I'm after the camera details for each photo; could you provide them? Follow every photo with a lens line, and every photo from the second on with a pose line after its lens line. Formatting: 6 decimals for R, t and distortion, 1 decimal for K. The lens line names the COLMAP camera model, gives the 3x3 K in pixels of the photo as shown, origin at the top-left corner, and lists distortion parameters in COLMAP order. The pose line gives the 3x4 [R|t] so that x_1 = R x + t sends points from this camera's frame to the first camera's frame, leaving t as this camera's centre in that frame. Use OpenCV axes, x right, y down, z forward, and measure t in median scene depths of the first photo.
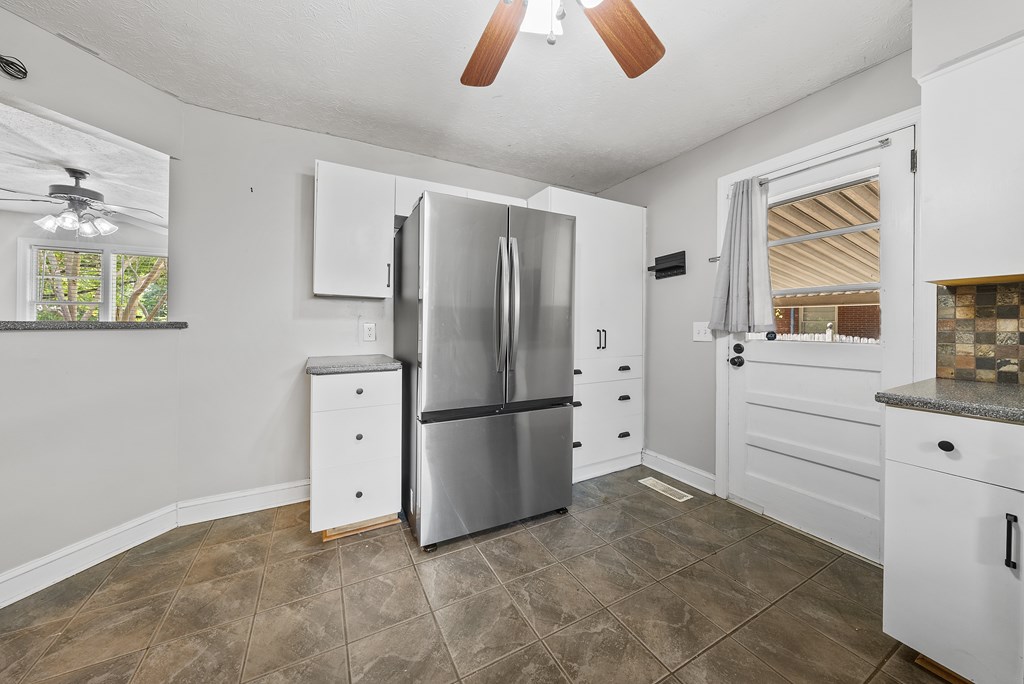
lens RADIAL K [[356.9, 0, 509.9], [0, 356.9, 322.6], [0, 0, 1]] dist [-0.000303, 0.000048]
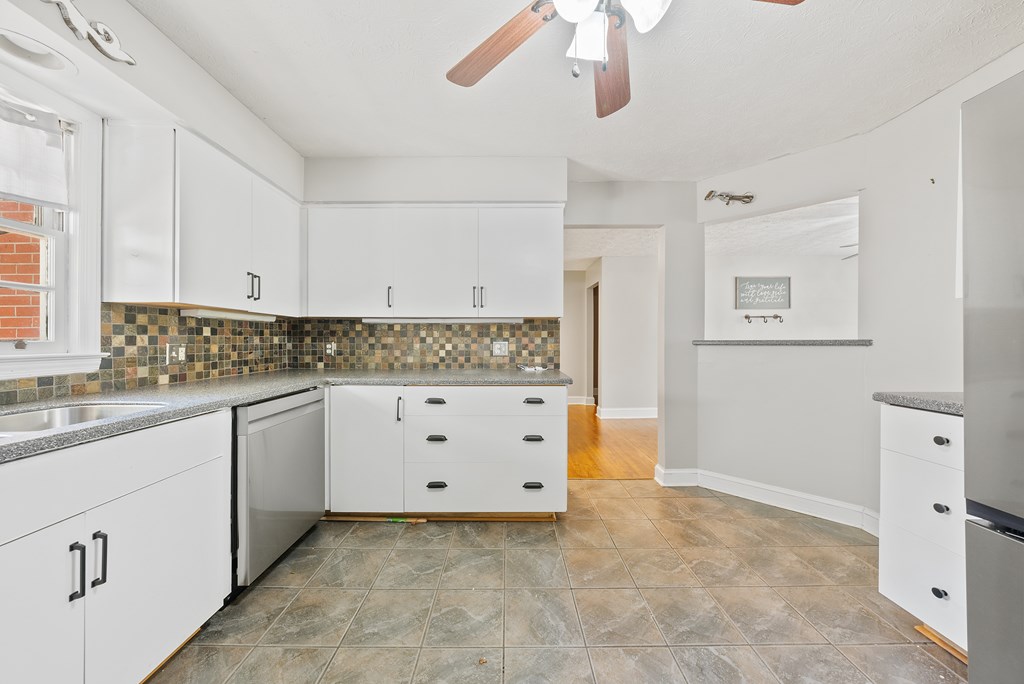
lens RADIAL K [[353.6, 0, 507.8], [0, 353.6, 344.5], [0, 0, 1]] dist [-0.000512, -0.000022]
pose [[-0.474208, 0.005914, -0.880393, 0.559095], [0.004608, 0.999980, 0.004235, 0.003800], [0.880401, -0.002048, -0.474226, 0.609765]]
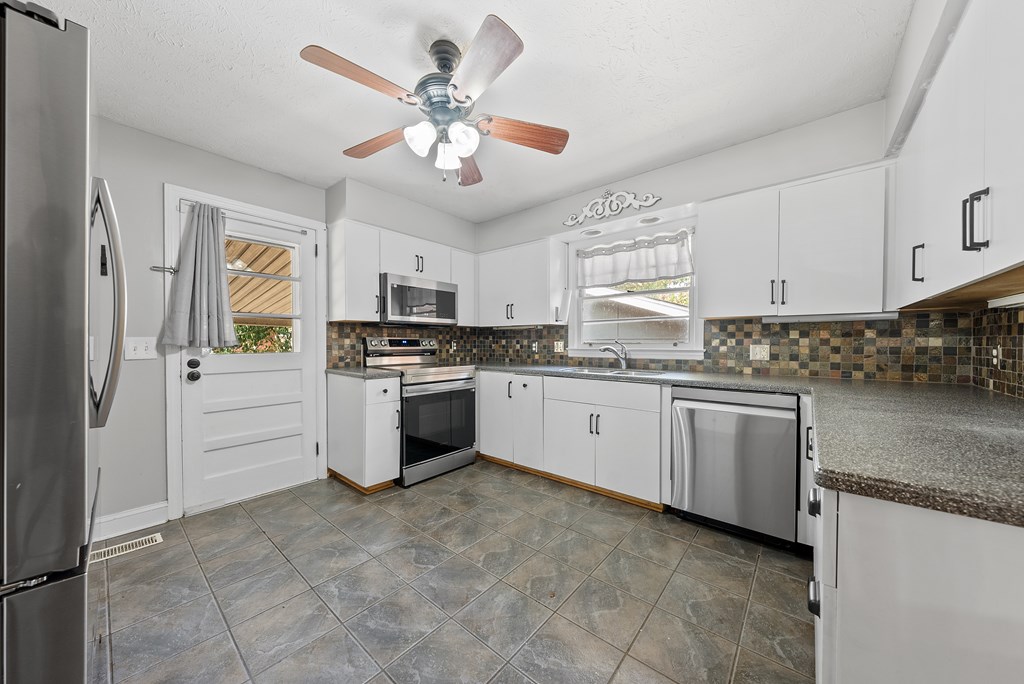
lens RADIAL K [[353.6, 0, 507.8], [0, 353.6, 344.5], [0, 0, 1]] dist [-0.000512, -0.000022]
pose [[-0.361878, -0.009774, 0.932174, -0.806391], [-0.010751, 0.999922, 0.006311, 0.001884], [-0.932163, -0.007738, -0.361955, 0.662564]]
